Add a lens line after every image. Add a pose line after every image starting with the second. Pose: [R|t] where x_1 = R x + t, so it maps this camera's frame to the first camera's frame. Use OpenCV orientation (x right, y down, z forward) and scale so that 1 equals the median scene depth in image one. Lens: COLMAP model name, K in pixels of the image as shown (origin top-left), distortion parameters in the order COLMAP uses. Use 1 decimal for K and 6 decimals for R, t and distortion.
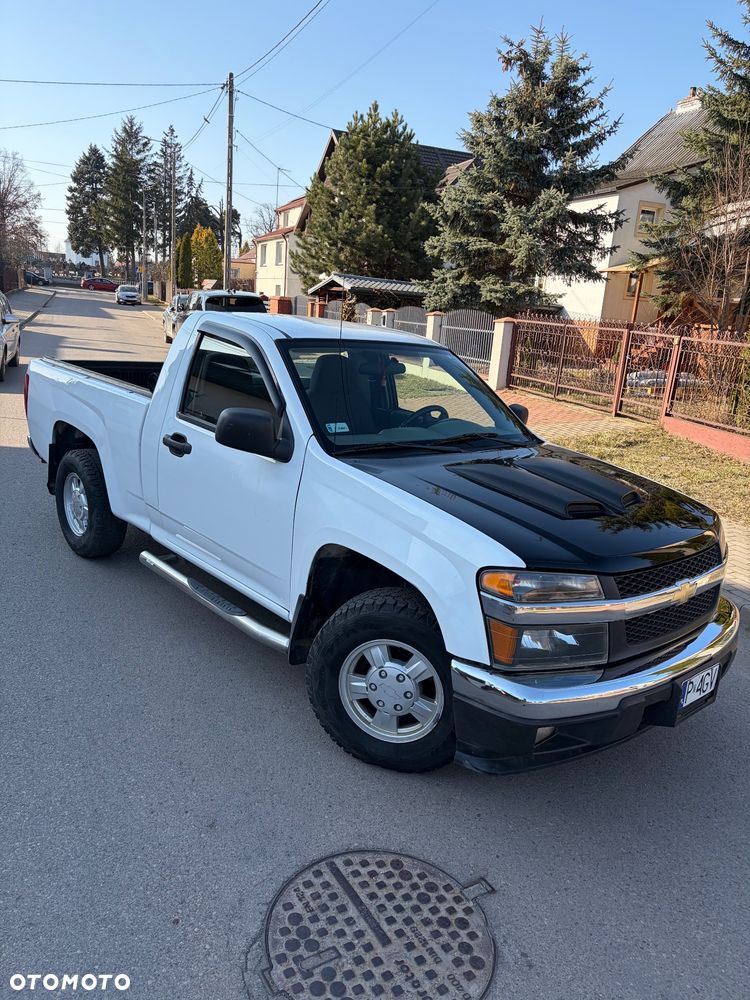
lens RADIAL K [[744.6, 0, 375.0], [0, 744.6, 500.0], [0, 0, 1]] dist [0.022279, 0.005767]
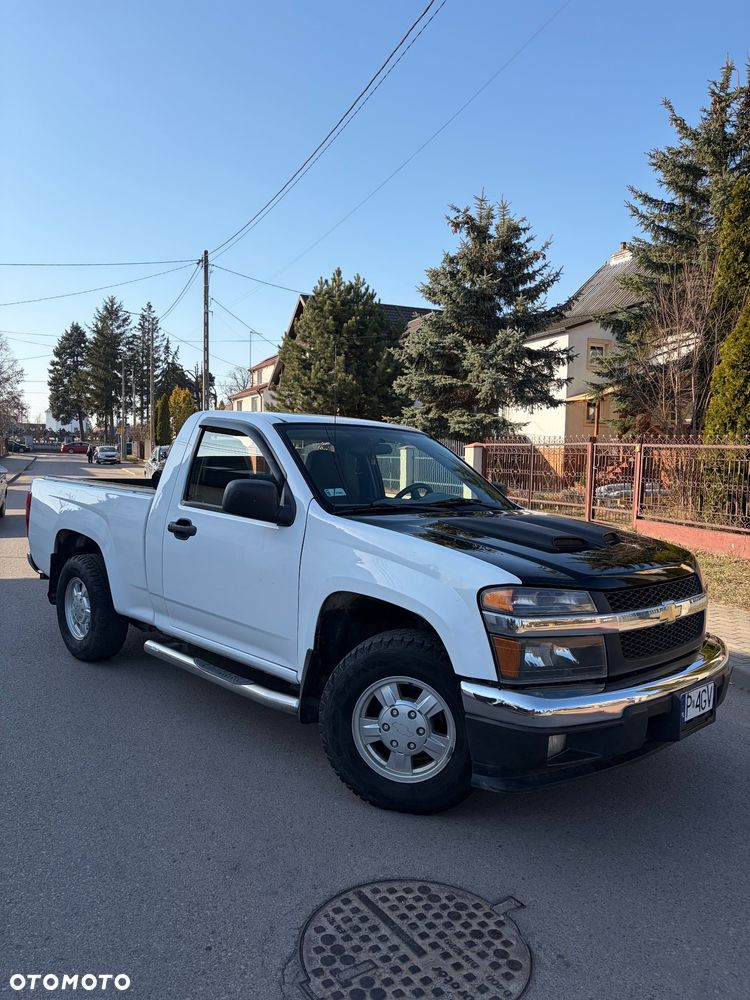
lens RADIAL K [[743.3, 0, 370.7], [0, 743.3, 503.8], [0, 0, 1]] dist [0.036828, -0.027151]
pose [[0.997934, -0.057698, 0.028270, -0.005470], [0.061990, 0.980320, -0.187429, 0.022146], [-0.016900, 0.188794, 0.981871, -0.010575]]
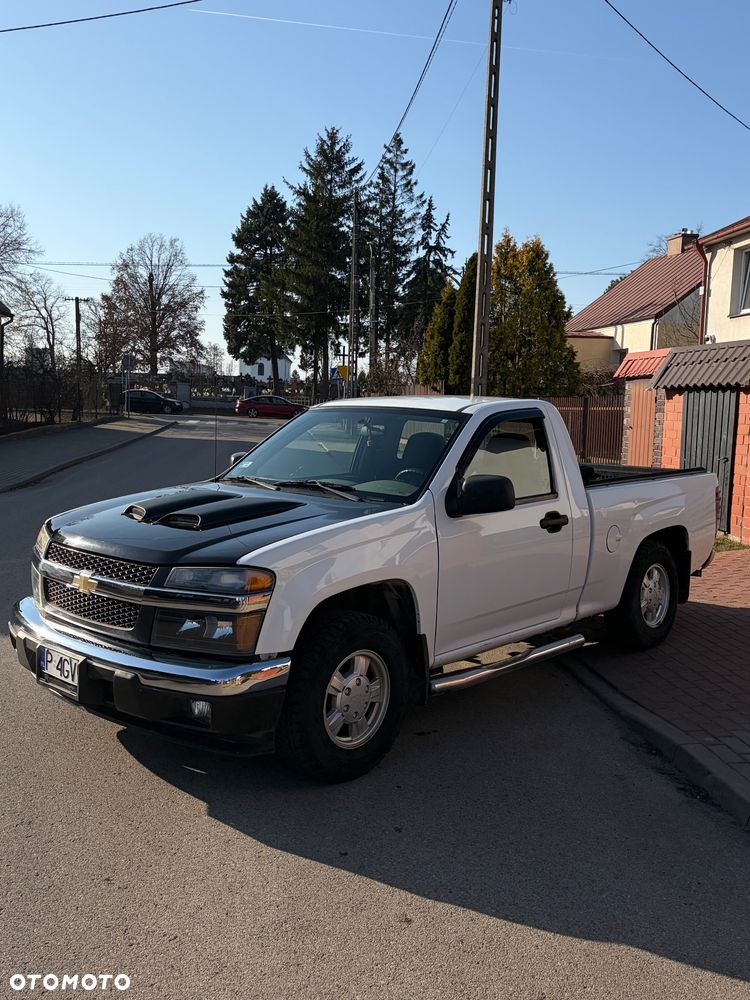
lens RADIAL K [[963.2, 0, 386.6], [0, 963.2, 502.8], [0, 0, 1]] dist [0.046024, 0.003205]
pose [[0.971779, -0.021852, -0.234879, -0.540986], [-0.019271, 0.985018, -0.171372, -0.455375], [0.235104, 0.171062, 0.956799, 1.637635]]
